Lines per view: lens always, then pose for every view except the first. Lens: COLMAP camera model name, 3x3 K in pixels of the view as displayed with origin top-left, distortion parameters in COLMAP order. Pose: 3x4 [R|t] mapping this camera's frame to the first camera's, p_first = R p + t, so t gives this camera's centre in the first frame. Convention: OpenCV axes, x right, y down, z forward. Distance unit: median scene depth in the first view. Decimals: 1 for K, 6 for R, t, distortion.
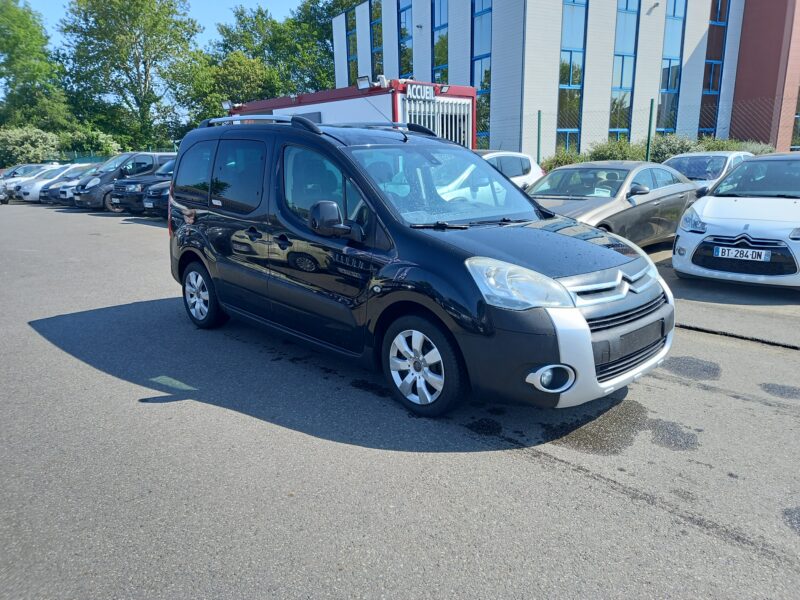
lens RADIAL K [[592.1, 0, 401.9], [0, 592.1, 301.1], [0, 0, 1]] dist [0.072103, -0.069804]
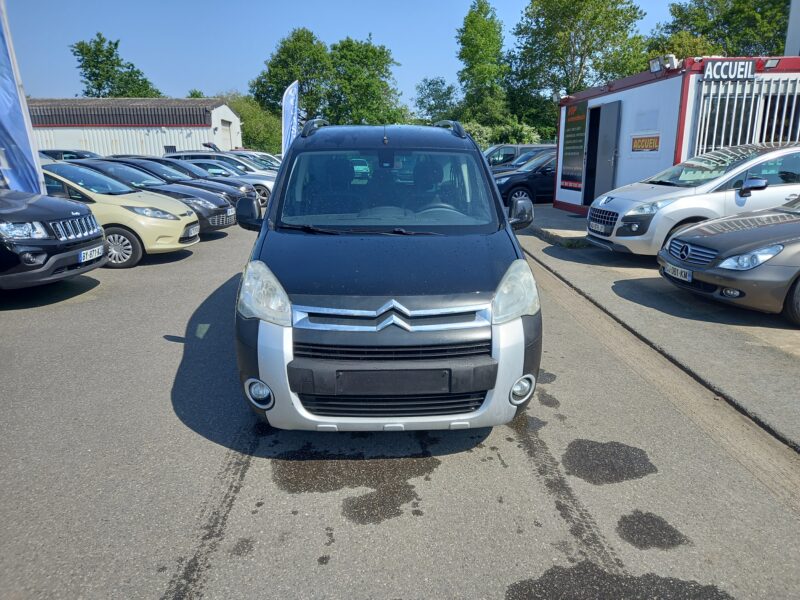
lens RADIAL K [[592.1, 0, 401.9], [0, 592.1, 301.1], [0, 0, 1]] dist [0.072103, -0.069804]
pose [[0.740913, 0.173353, -0.648842, 0.273796], [-0.161295, 0.983767, 0.078652, -0.035150], [0.651944, 0.046381, 0.756847, 0.107943]]
